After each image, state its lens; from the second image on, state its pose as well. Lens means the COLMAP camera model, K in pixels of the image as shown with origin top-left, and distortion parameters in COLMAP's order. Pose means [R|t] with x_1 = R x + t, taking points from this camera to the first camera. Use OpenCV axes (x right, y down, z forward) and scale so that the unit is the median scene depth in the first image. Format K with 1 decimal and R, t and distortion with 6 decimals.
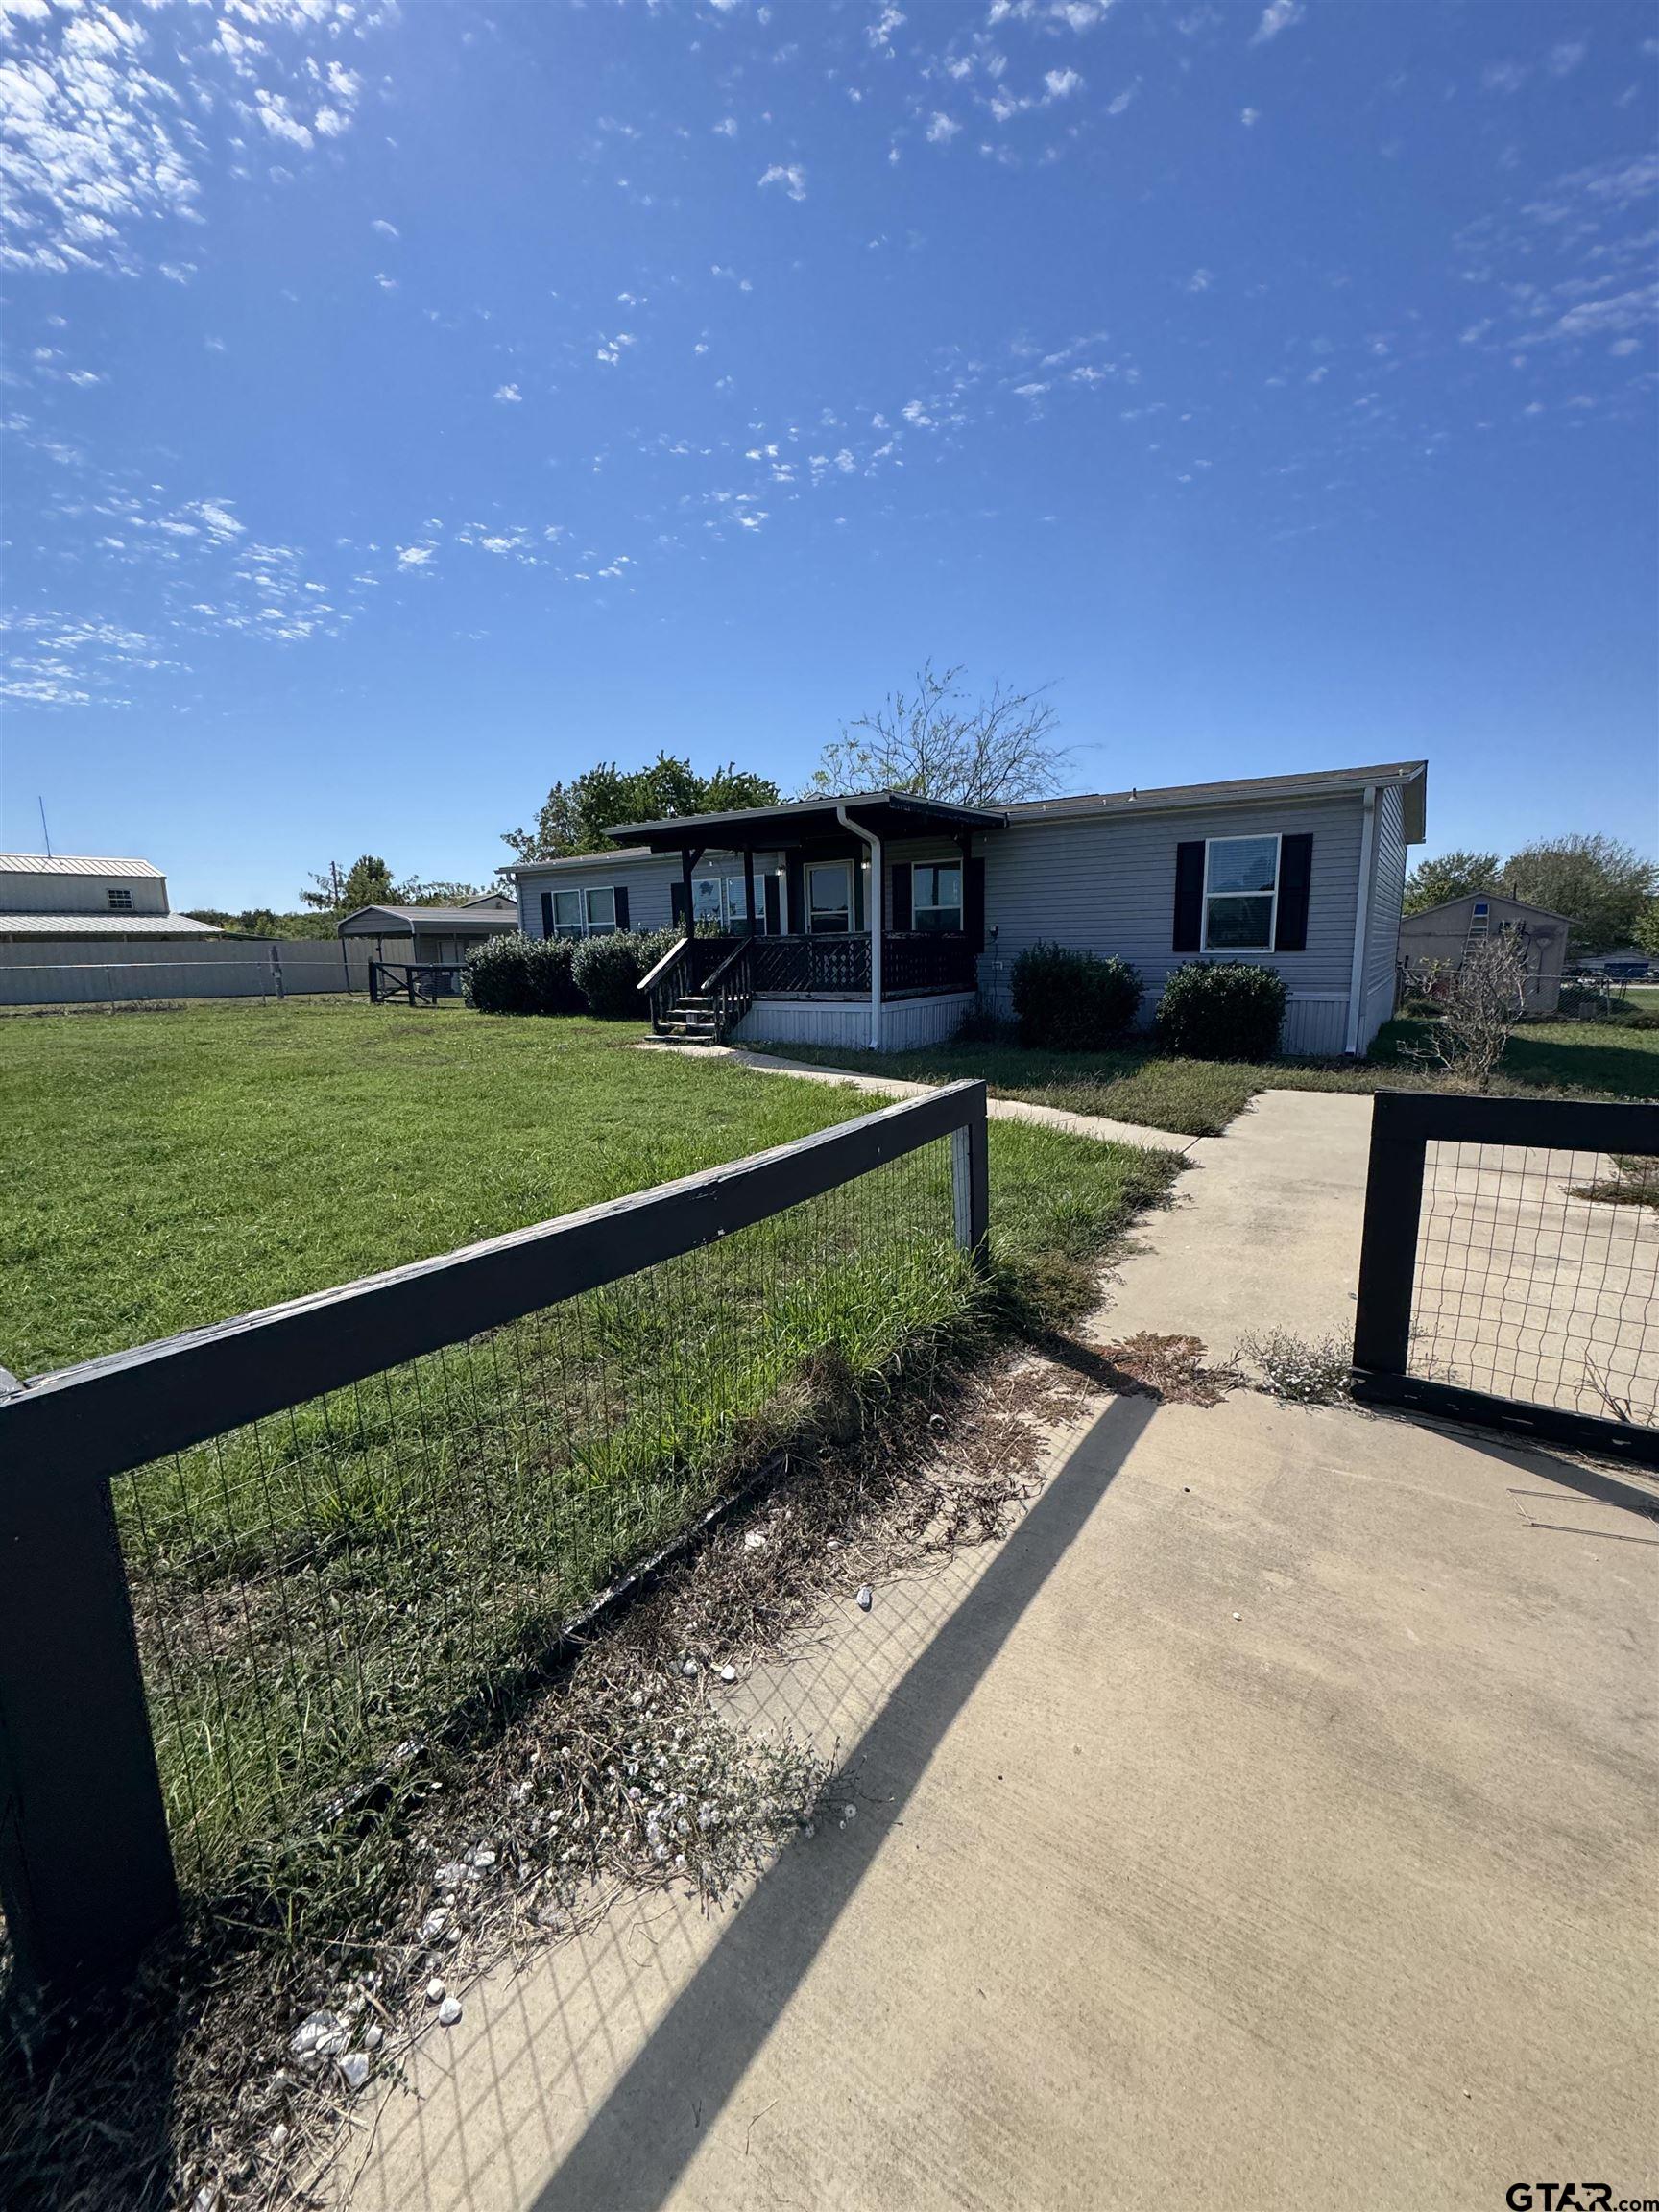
lens RADIAL K [[885.0, 0, 829.5], [0, 885.0, 1106.0], [0, 0, 1]] dist [-0.001356, -0.000031]
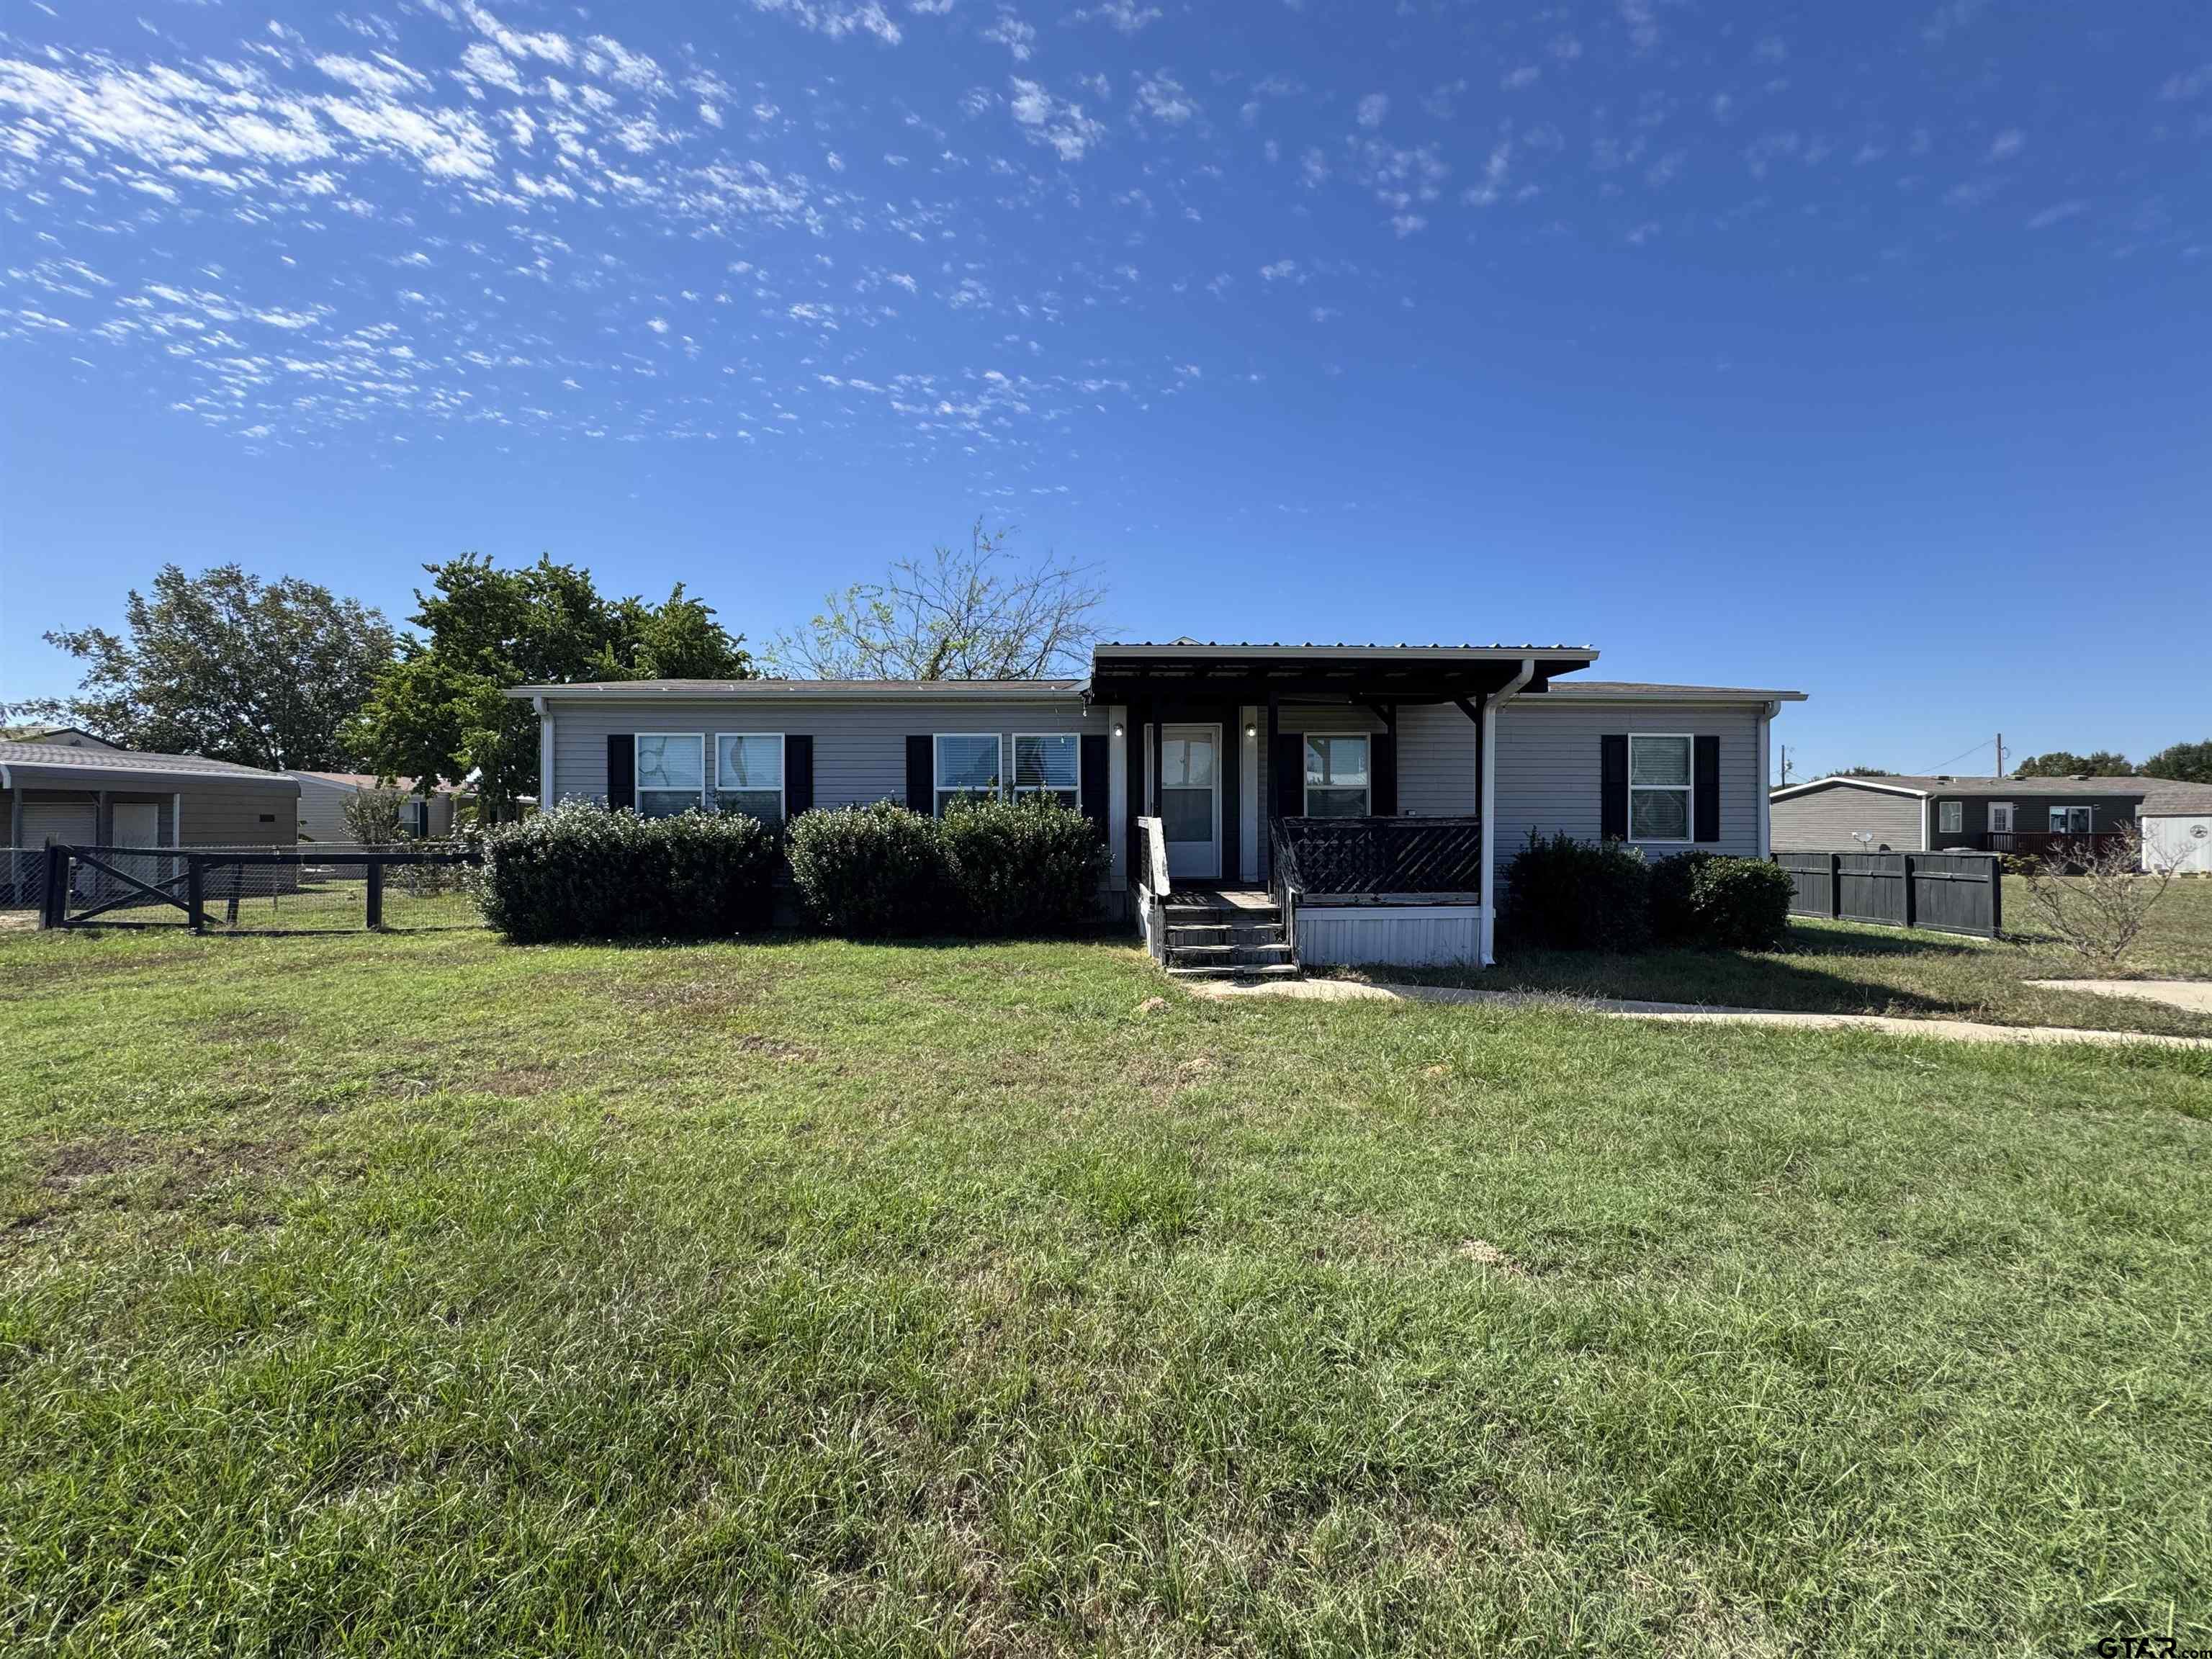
lens RADIAL K [[880.4, 0, 1106.7], [0, 880.4, 799.6], [0, 0, 1]] dist [-0.003036, -0.000181]
pose [[0.807988, 0.029985, 0.588435, -0.622804], [0.091305, 0.980268, -0.175324, -0.094433], [-0.582081, 0.195387, 0.789307, 0.518878]]
